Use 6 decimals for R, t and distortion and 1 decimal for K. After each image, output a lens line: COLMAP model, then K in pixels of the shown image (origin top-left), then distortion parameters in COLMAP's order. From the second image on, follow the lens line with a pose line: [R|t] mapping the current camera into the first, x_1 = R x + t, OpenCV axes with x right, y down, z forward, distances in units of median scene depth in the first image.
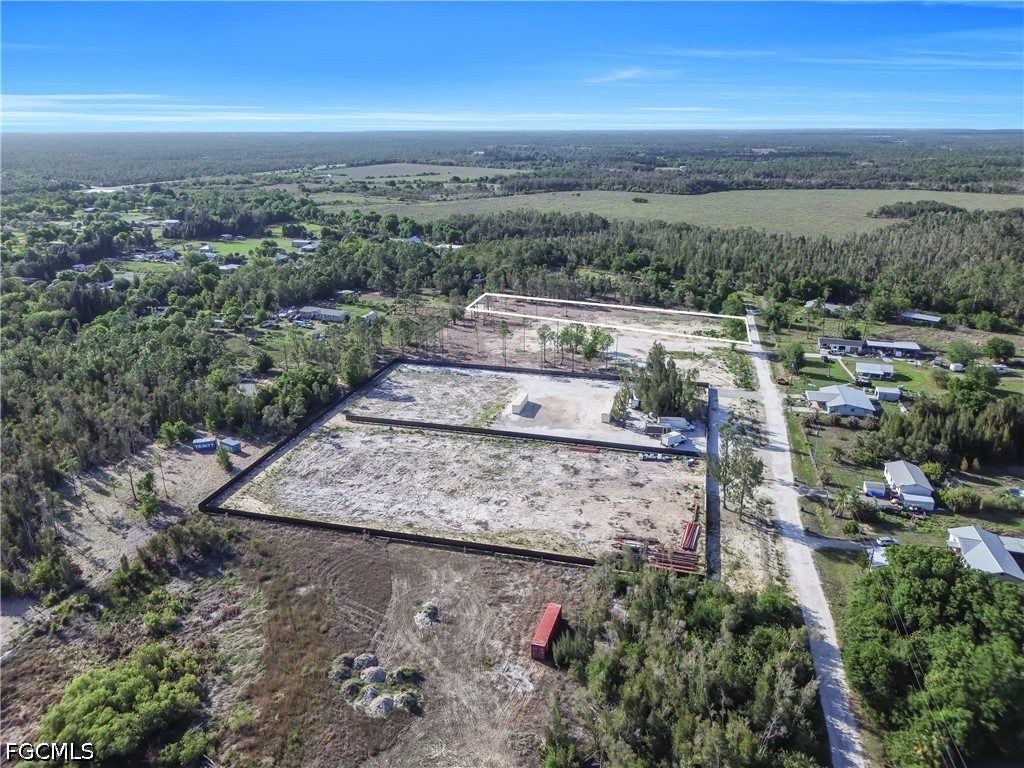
lens RADIAL K [[716.3, 0, 511.2], [0, 716.3, 386.0], [0, 0, 1]] dist [0.064811, -0.071134]
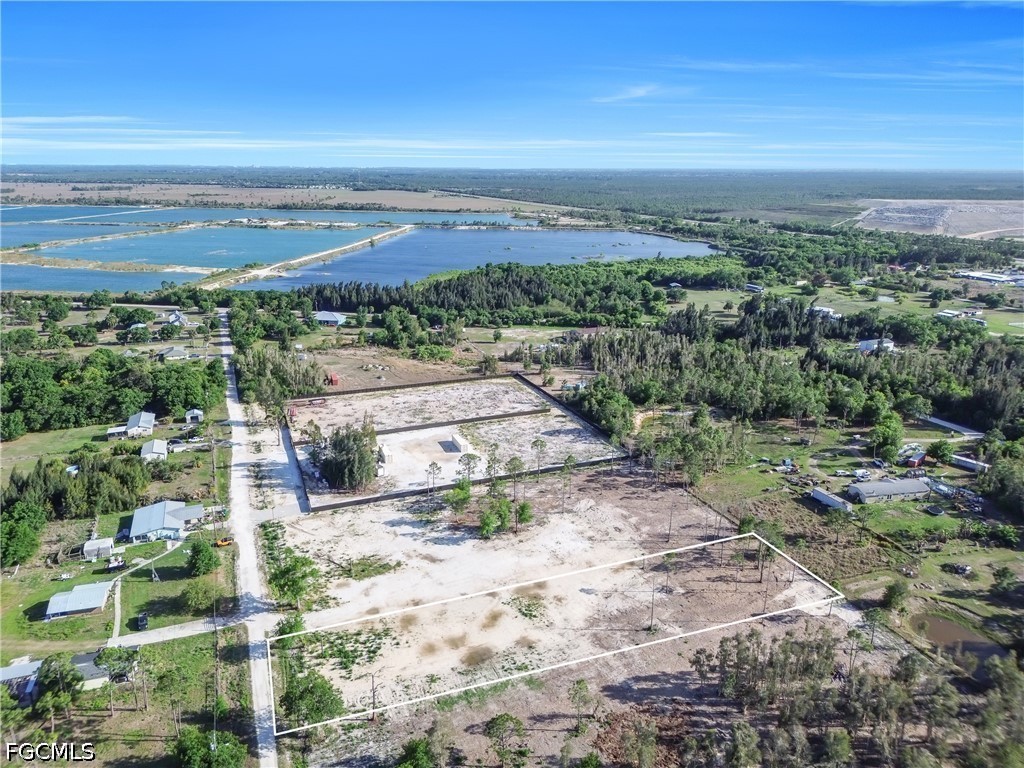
lens RADIAL K [[716.3, 0, 511.2], [0, 716.3, 386.0], [0, 0, 1]] dist [0.064811, -0.071134]
pose [[-0.805745, 0.170428, -0.567213, 0.526653], [-0.204977, 0.818274, 0.537040, -0.621531], [0.555662, 0.548983, -0.624386, 1.528512]]
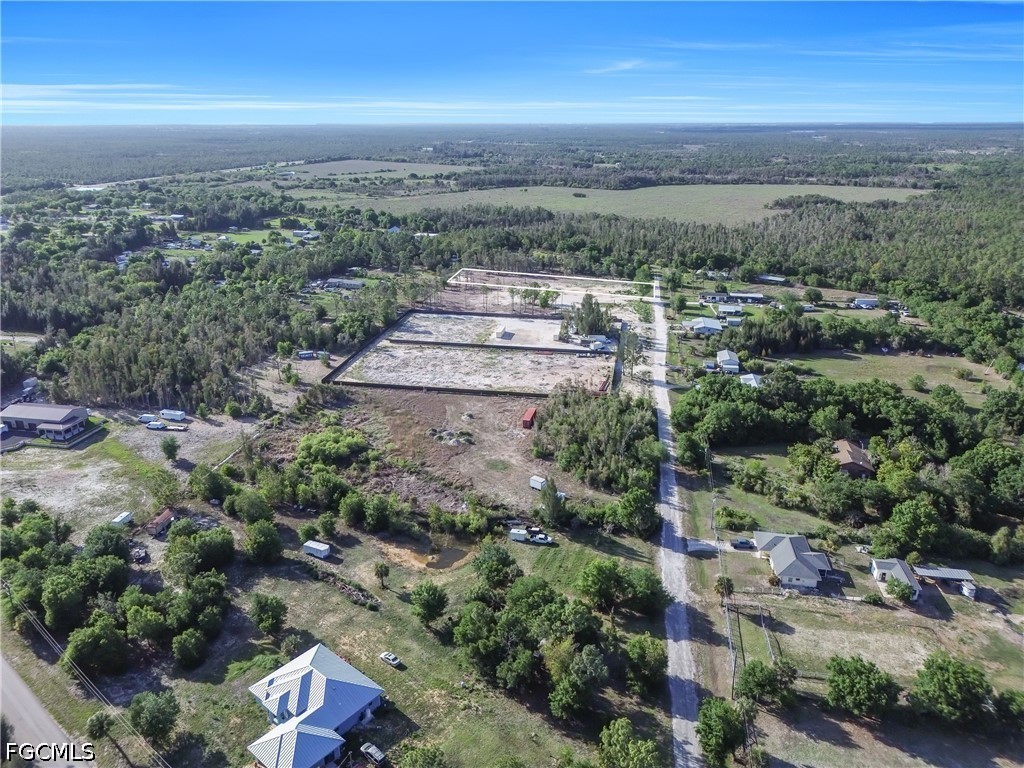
lens RADIAL K [[716.3, 0, 511.2], [0, 716.3, 386.0], [0, 0, 1]] dist [0.064811, -0.071134]
pose [[0.997066, -0.025240, 0.072261, -0.069821], [0.024595, 0.999649, 0.009810, 0.111631], [-0.072483, -0.008004, 0.997338, -0.475733]]
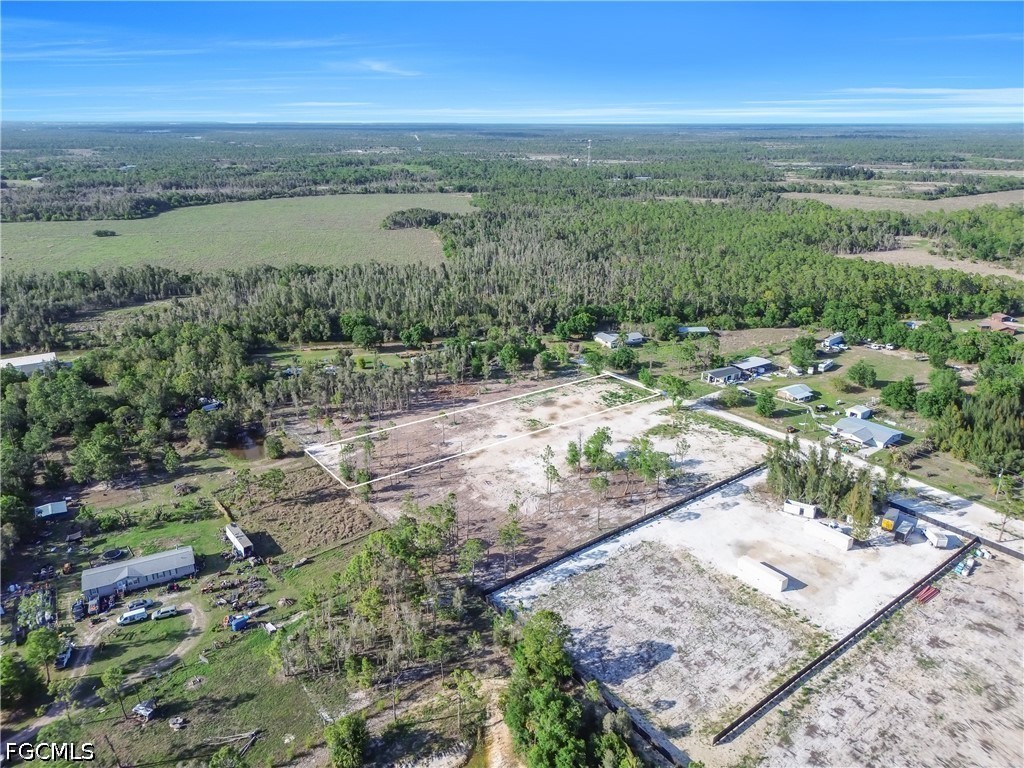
lens RADIAL K [[716.3, 0, 511.2], [0, 716.3, 386.0], [0, 0, 1]] dist [0.064811, -0.071134]
pose [[0.615453, -0.271692, 0.739866, -0.569092], [0.265022, 0.955387, 0.130378, -0.287338], [-0.742281, 0.115839, 0.660000, 0.597877]]
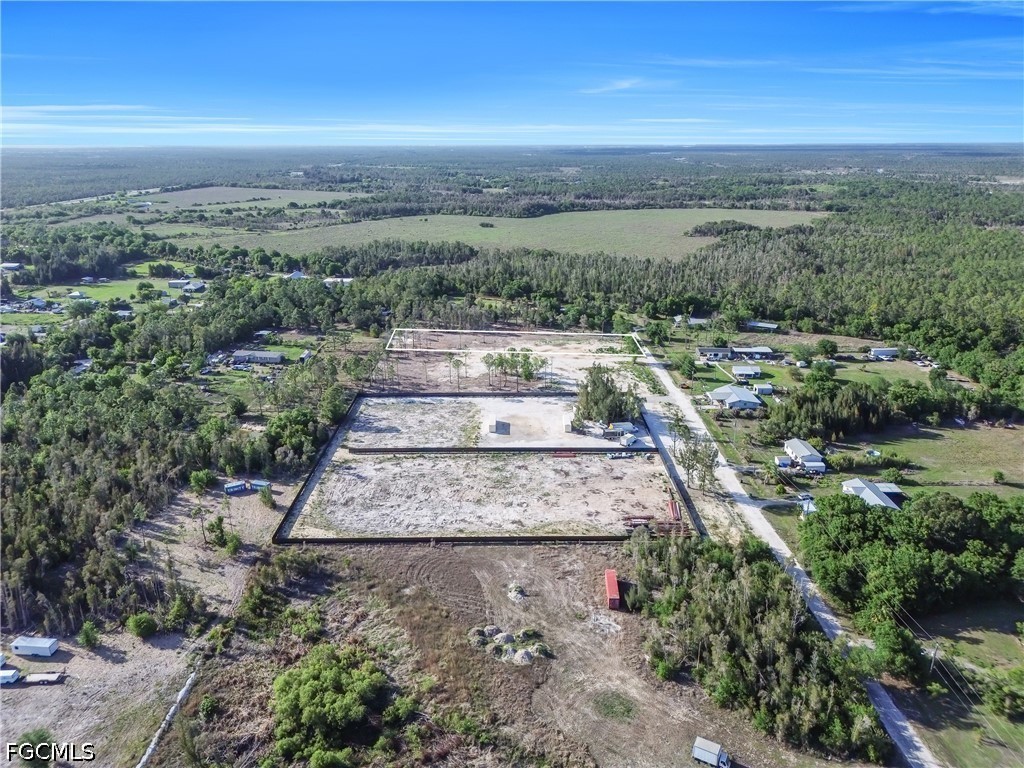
lens RADIAL K [[716.3, 0, 511.2], [0, 716.3, 386.0], [0, 0, 1]] dist [0.064811, -0.071134]
pose [[0.967045, -0.083022, 0.240690, -0.208348], [0.087473, 0.996136, -0.007849, -0.022152], [-0.239108, 0.028644, 0.970570, -0.134765]]
